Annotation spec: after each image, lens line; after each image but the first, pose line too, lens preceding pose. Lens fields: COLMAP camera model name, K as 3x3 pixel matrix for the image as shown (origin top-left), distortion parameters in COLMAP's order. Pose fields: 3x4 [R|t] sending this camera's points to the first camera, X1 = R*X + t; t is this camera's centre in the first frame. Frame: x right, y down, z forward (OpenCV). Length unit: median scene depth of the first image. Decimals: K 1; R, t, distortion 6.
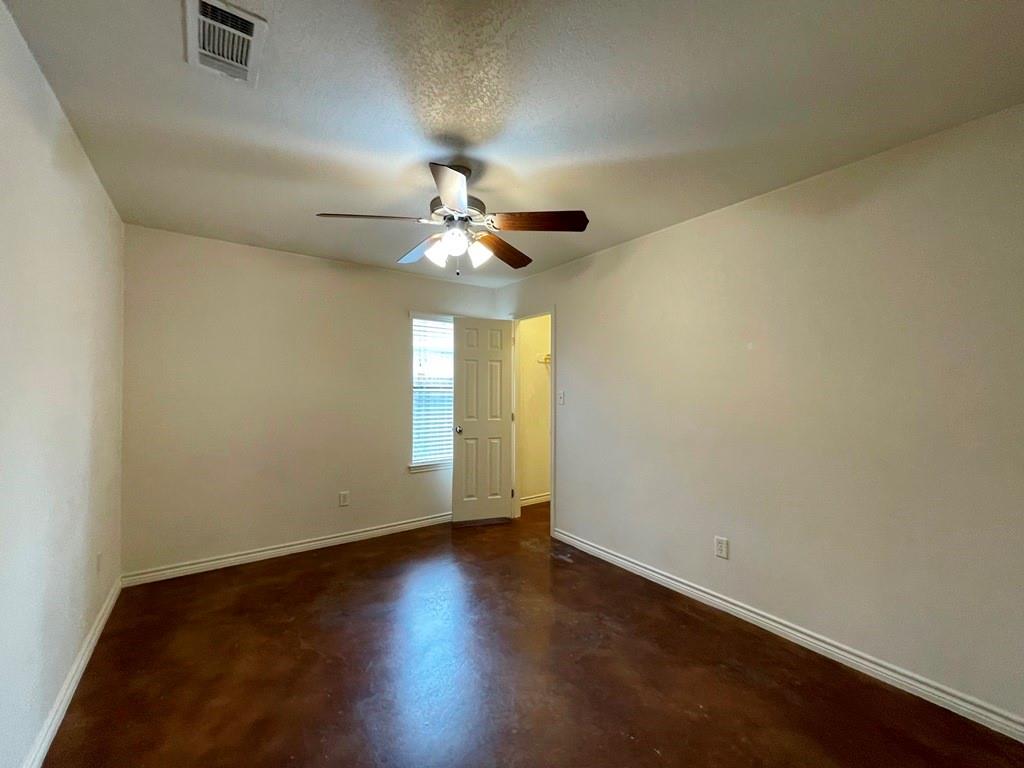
lens RADIAL K [[413.0, 0, 510.1], [0, 413.0, 384.7], [0, 0, 1]] dist [-0.001576, -0.000655]
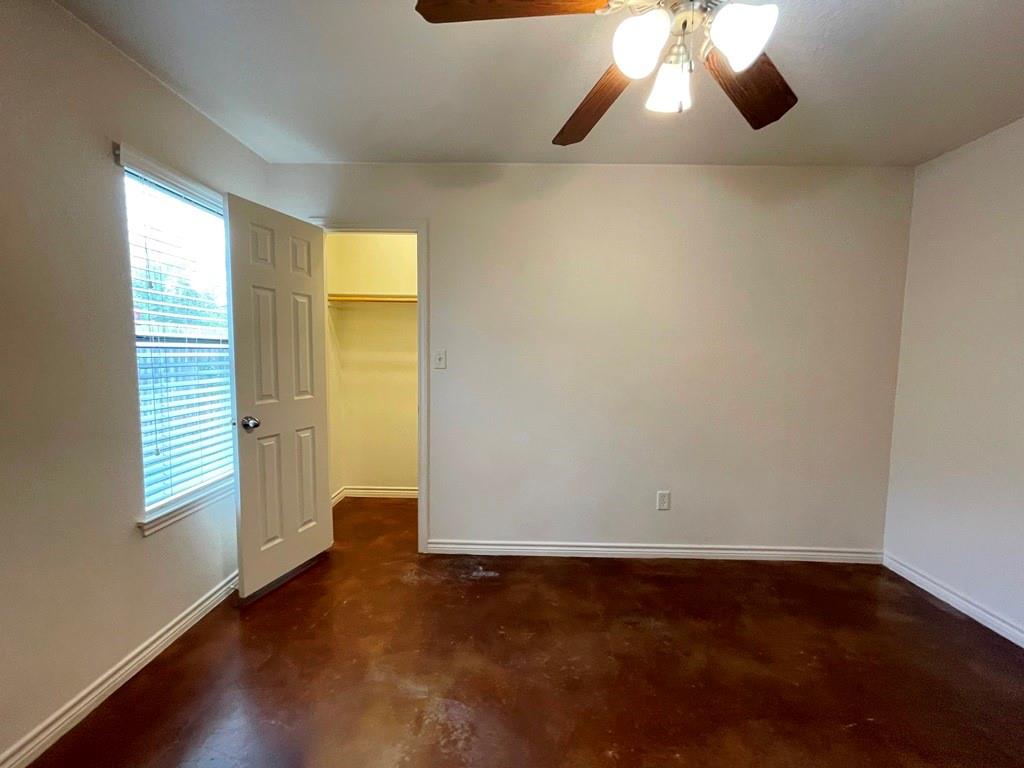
lens RADIAL K [[412.8, 0, 510.6], [0, 412.8, 385.9], [0, 0, 1]] dist [-0.002026, -0.000126]
pose [[0.599952, -0.060967, 0.797710, -0.387988], [-0.020200, 0.995620, 0.091285, 0.010834], [-0.799781, -0.070880, 0.596092, 0.504171]]
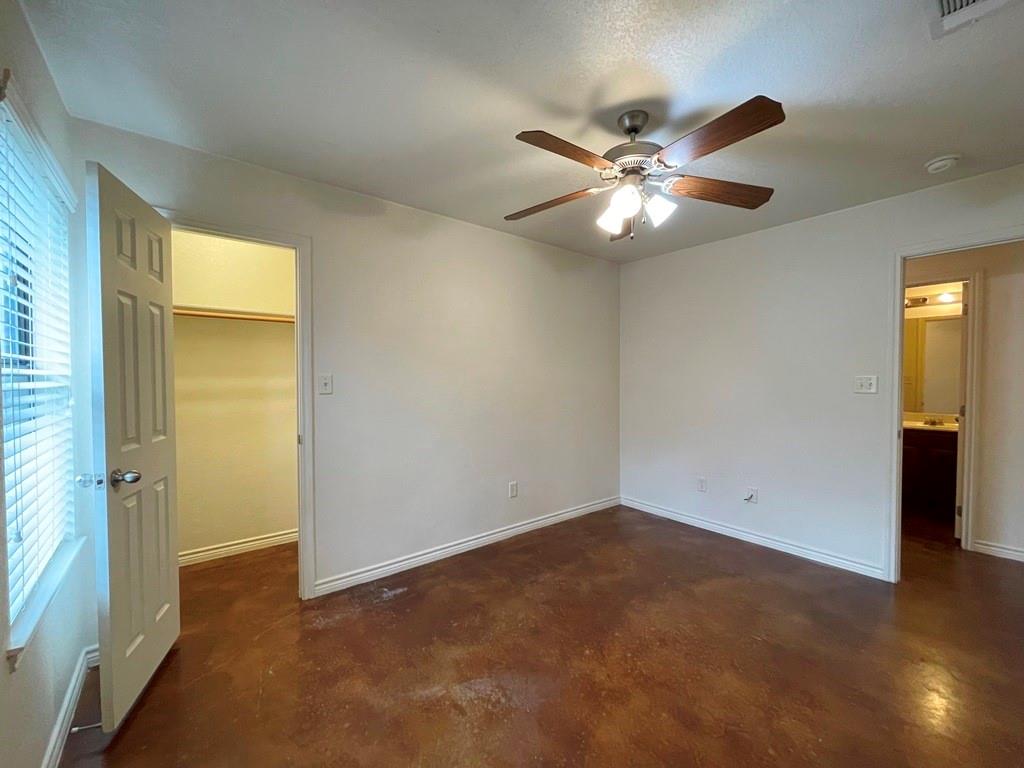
lens RADIAL K [[412.8, 0, 510.6], [0, 412.8, 385.9], [0, 0, 1]] dist [-0.002026, -0.000126]
pose [[-0.043306, -0.028937, 0.998643, -0.587681], [-0.012119, 0.999522, 0.028437, 0.012459], [-0.998988, -0.010871, -0.043636, 0.767612]]
